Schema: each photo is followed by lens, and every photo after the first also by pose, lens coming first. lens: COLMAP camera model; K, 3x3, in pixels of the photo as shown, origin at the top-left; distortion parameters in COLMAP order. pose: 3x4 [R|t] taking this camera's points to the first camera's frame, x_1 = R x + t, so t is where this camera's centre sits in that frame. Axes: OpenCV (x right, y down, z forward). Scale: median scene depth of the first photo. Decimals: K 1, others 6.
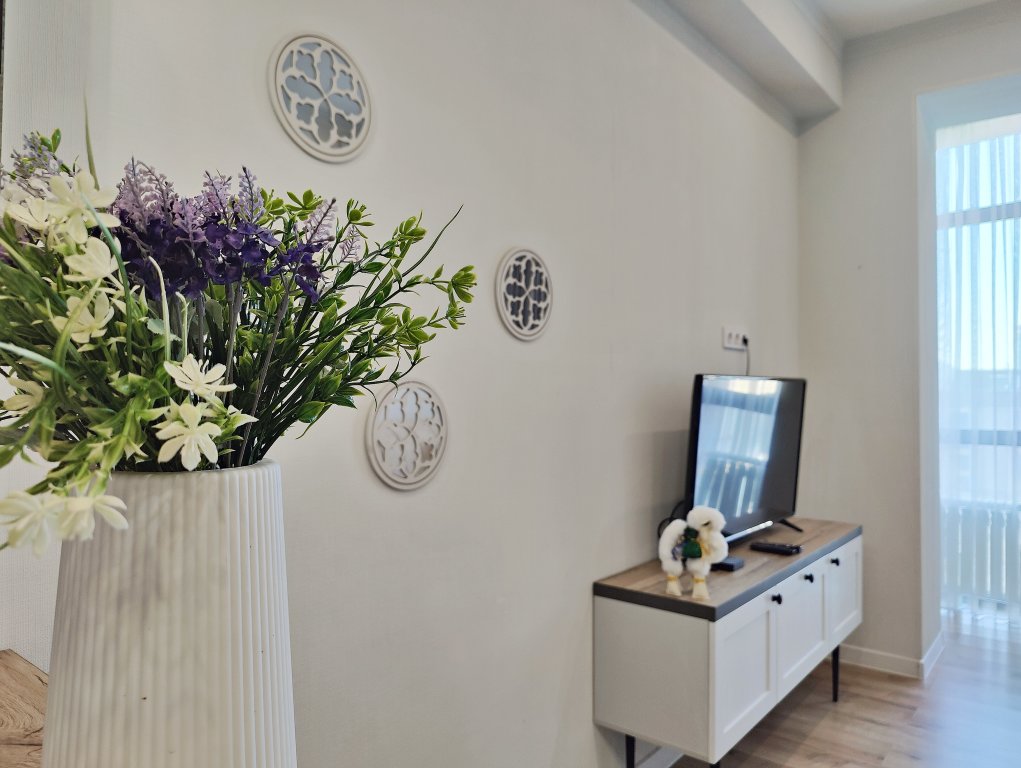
lens RADIAL K [[718.2, 0, 515.1], [0, 718.2, 383.3], [0, 0, 1]] dist [0.030419, -0.049319]
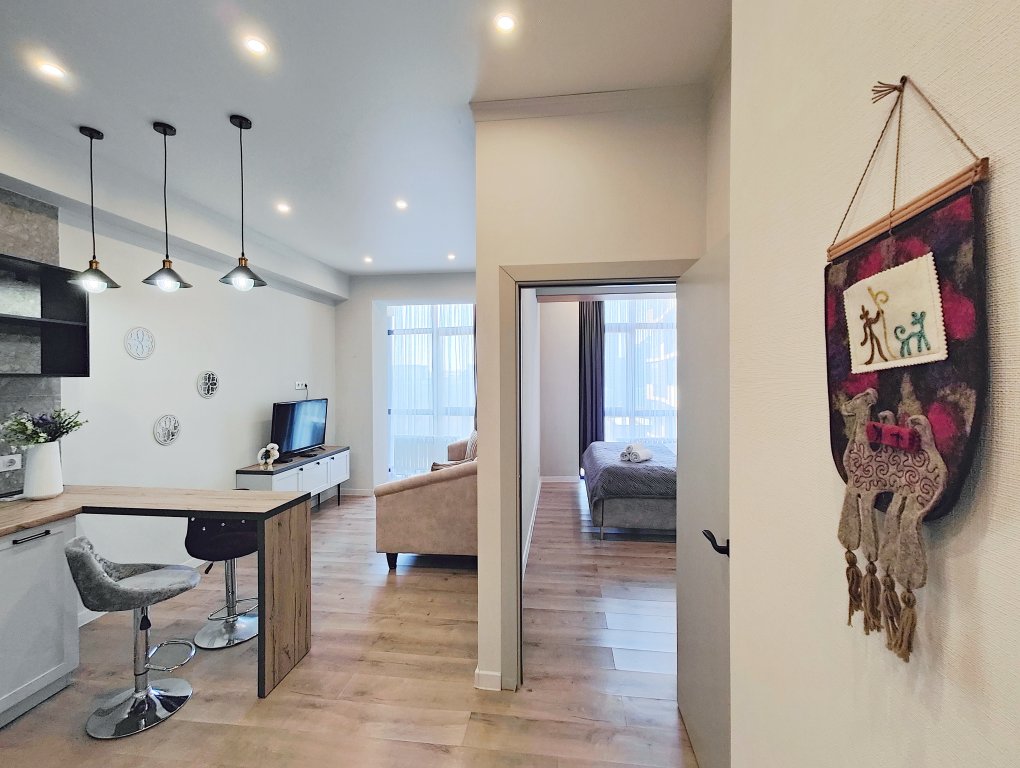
lens RADIAL K [[452.8, 0, 510.7], [0, 452.8, 381.8], [0, 0, 1]] dist [0.000292, 0.000018]
pose [[0.846122, -0.007638, 0.532935, 0.059739], [-0.004200, 0.999771, 0.020997, -0.135778], [-0.532973, -0.020004, 0.845896, -1.122525]]
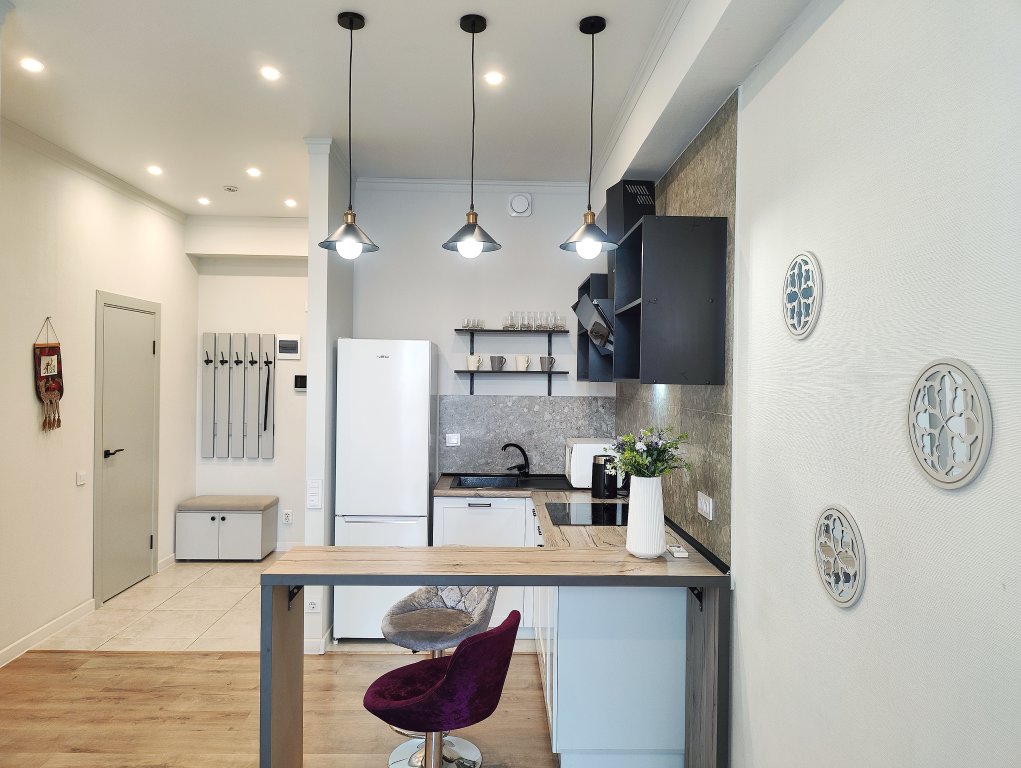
lens RADIAL K [[707.8, 0, 516.2], [0, 707.8, 382.7], [0, 0, 1]] dist [0.015476, 0.000237]
pose [[-0.760869, -0.004561, -0.648889, 0.578685], [-0.002385, 0.999988, -0.004232, -0.117951], [0.648901, -0.001673, -0.760871, 0.915537]]
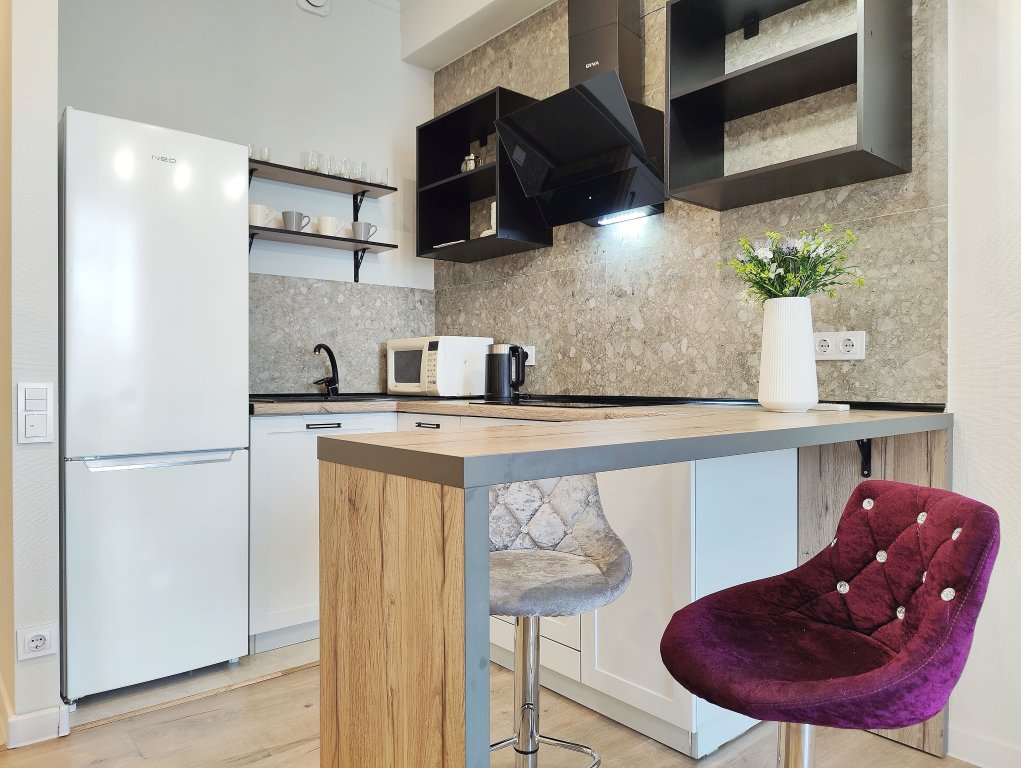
lens RADIAL K [[717.0, 0, 508.9], [0, 717.0, 381.1], [0, 0, 1]] dist [0.033430, -0.025999]
pose [[-0.190329, 0.003760, -0.981713, 0.562688], [0.015781, 0.999875, 0.000770, 0.099922], [0.981594, -0.015345, -0.190364, 0.068408]]
